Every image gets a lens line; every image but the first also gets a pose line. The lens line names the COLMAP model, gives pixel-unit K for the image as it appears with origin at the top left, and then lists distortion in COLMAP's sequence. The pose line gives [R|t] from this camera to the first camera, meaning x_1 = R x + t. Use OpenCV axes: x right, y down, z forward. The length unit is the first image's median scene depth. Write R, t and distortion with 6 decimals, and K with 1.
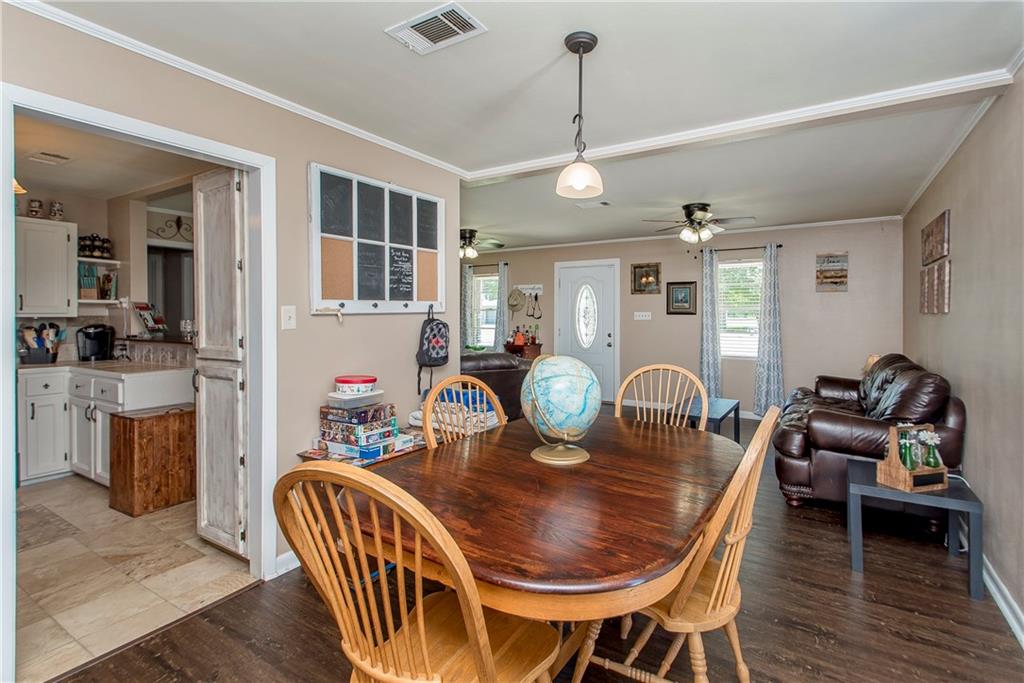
lens RADIAL K [[459.0, 0, 549.7], [0, 459.0, 315.8], [0, 0, 1]] dist [0.014844, -0.004796]
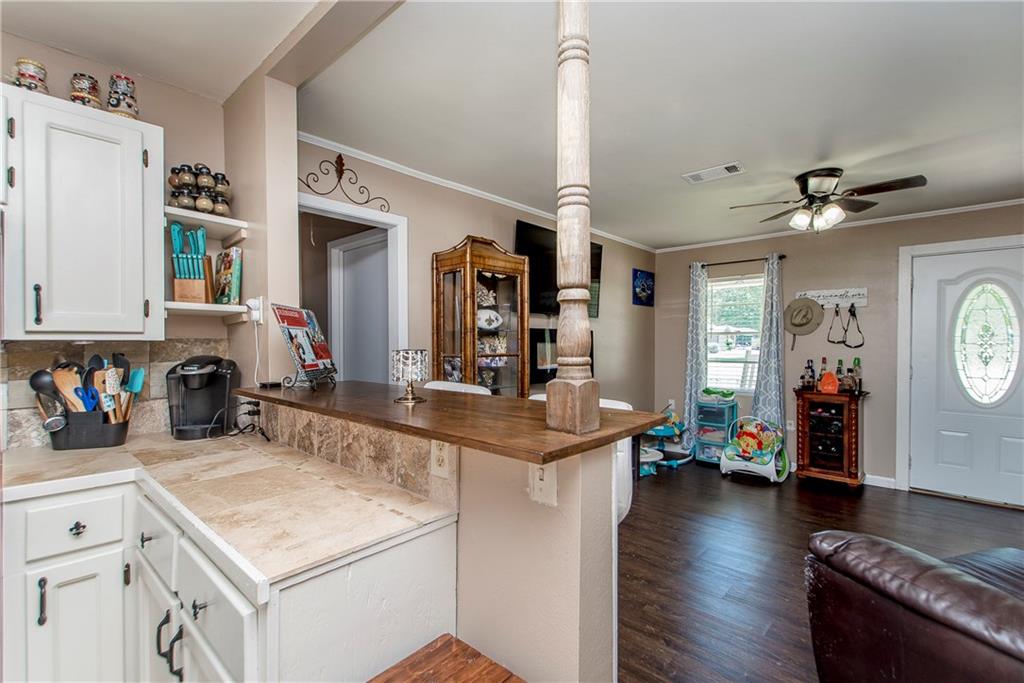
lens RADIAL K [[459.0, 0, 517.7], [0, 459.0, 346.5], [0, 0, 1]] dist [0.014844, -0.004796]
pose [[0.977288, 0.003031, -0.211894, -0.568376], [-0.001786, 0.999980, 0.006065, 0.004471], [0.211908, -0.005549, 0.977274, 0.609787]]
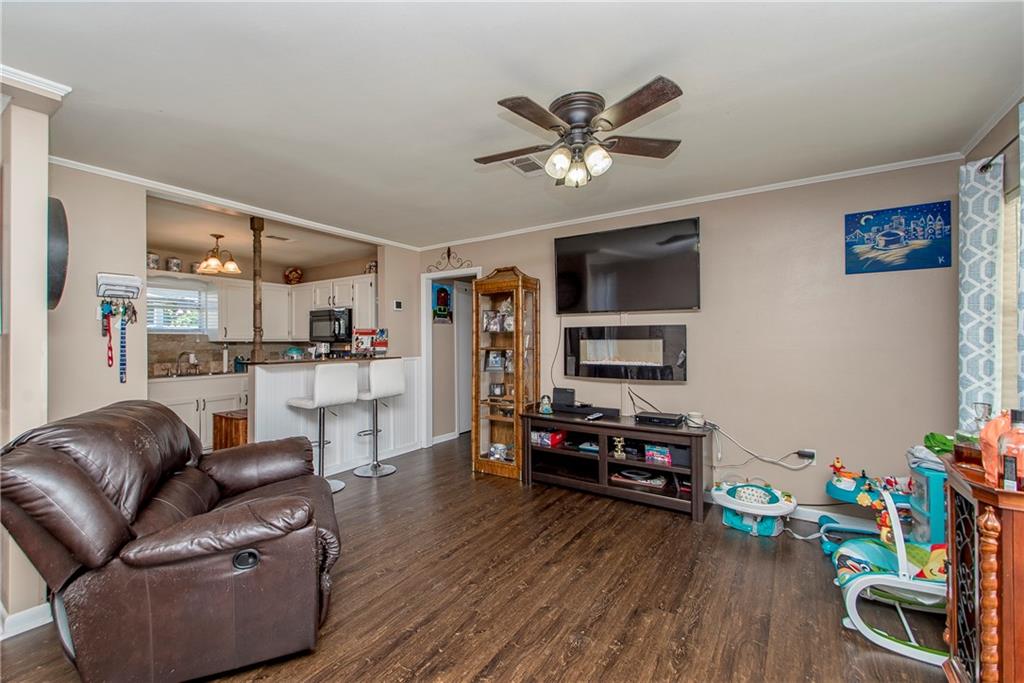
lens RADIAL K [[445.4, 0, 458.1], [0, 445.4, 339.2], [0, 0, 1]] dist [0.017337, -0.000336]
pose [[-0.117798, -0.003124, -0.993033, 0.257627], [0.001617, 0.999993, -0.003338, 0.003488], [0.993036, -0.001999, -0.117792, 1.331500]]
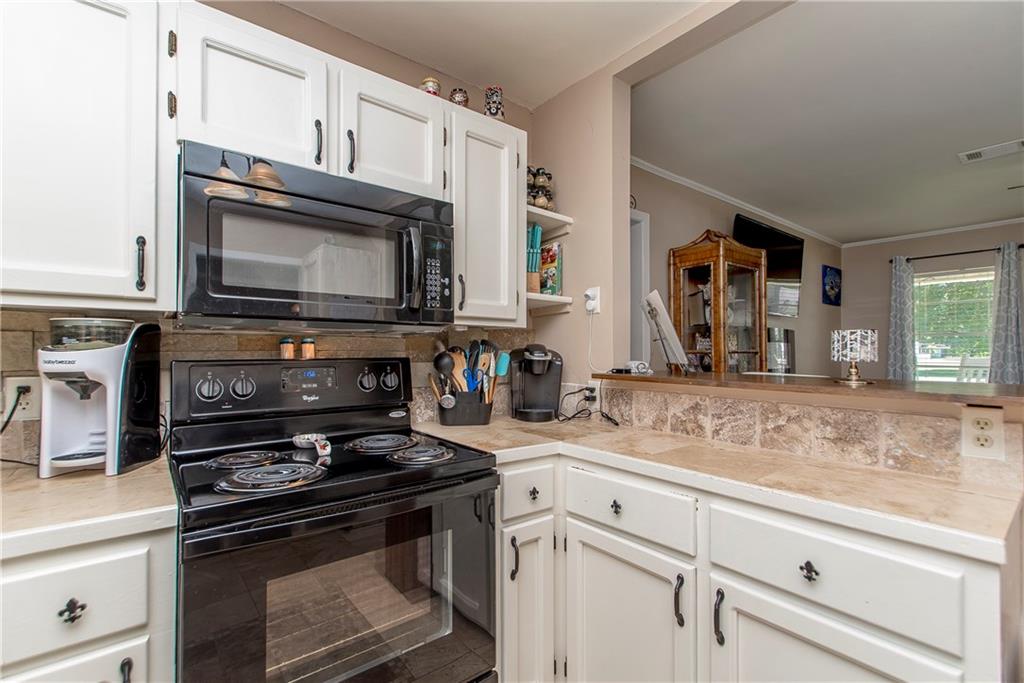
lens RADIAL K [[459.0, 0, 515.1], [0, 459.0, 347.9], [0, 0, 1]] dist [0.014844, -0.004796]
pose [[0.930092, 0.002467, -0.367319, -0.812758], [-0.006784, 0.999922, -0.010463, 0.026321], [0.367264, 0.012224, 0.930036, 0.531325]]
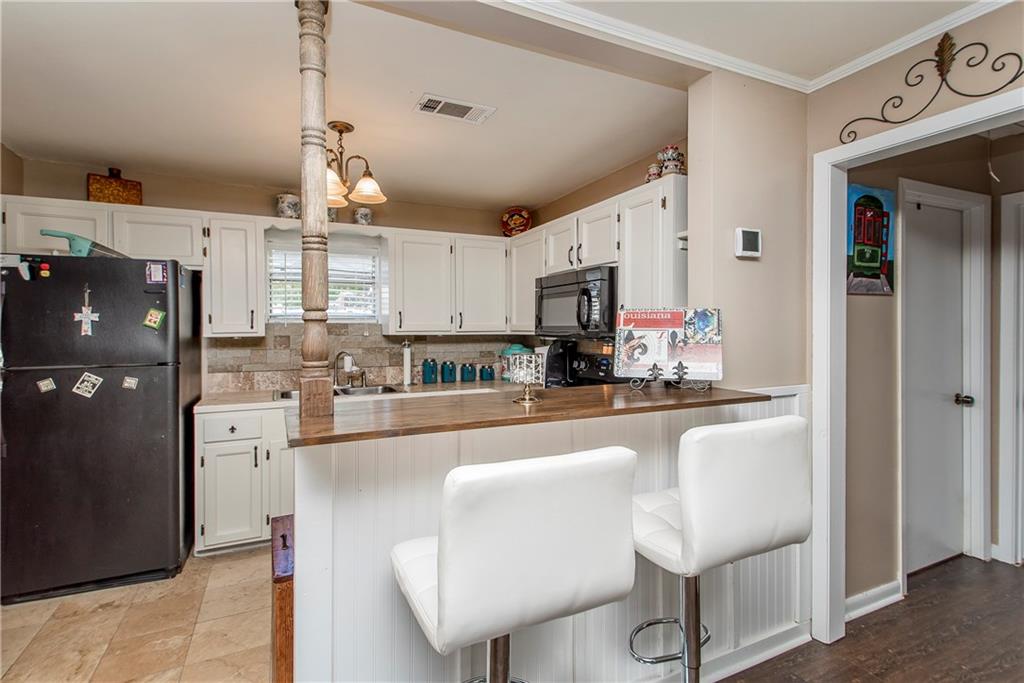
lens RADIAL K [[459.0, 0, 490.2], [0, 459.0, 329.2], [0, 0, 1]] dist [0.014844, -0.004796]
pose [[-0.580092, 0.004109, -0.814541, -0.411511], [-0.002367, 0.999975, 0.006730, -0.011918], [0.814547, 0.005832, -0.580068, 1.085140]]
